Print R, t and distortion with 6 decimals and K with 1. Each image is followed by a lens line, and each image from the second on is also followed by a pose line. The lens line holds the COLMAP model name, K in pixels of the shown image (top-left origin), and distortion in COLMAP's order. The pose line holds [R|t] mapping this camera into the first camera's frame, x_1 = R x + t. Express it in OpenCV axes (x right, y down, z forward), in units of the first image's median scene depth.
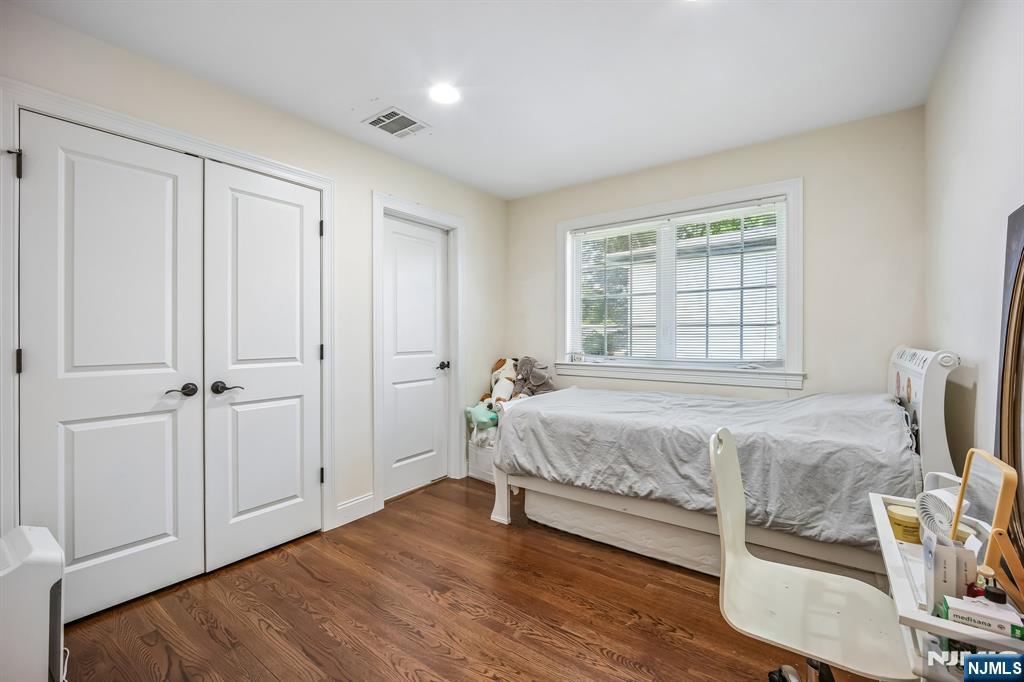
lens RADIAL K [[434.5, 0, 513.3], [0, 434.5, 338.1], [0, 0, 1]] dist [-0.000913, -0.000242]
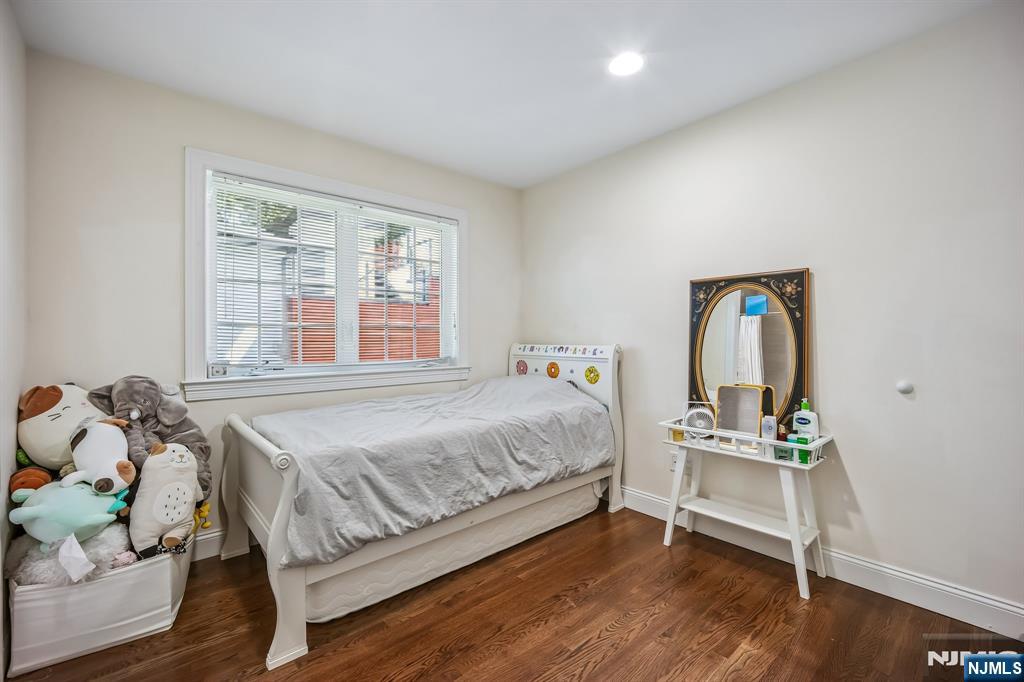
lens RADIAL K [[434.5, 0, 513.3], [0, 434.5, 338.1], [0, 0, 1]] dist [-0.000913, -0.000242]
pose [[0.212587, -0.000893, 0.977142, -0.634187], [0.008003, 0.999968, -0.000827, 0.001120], [-0.977109, 0.007996, 0.212588, 0.713065]]
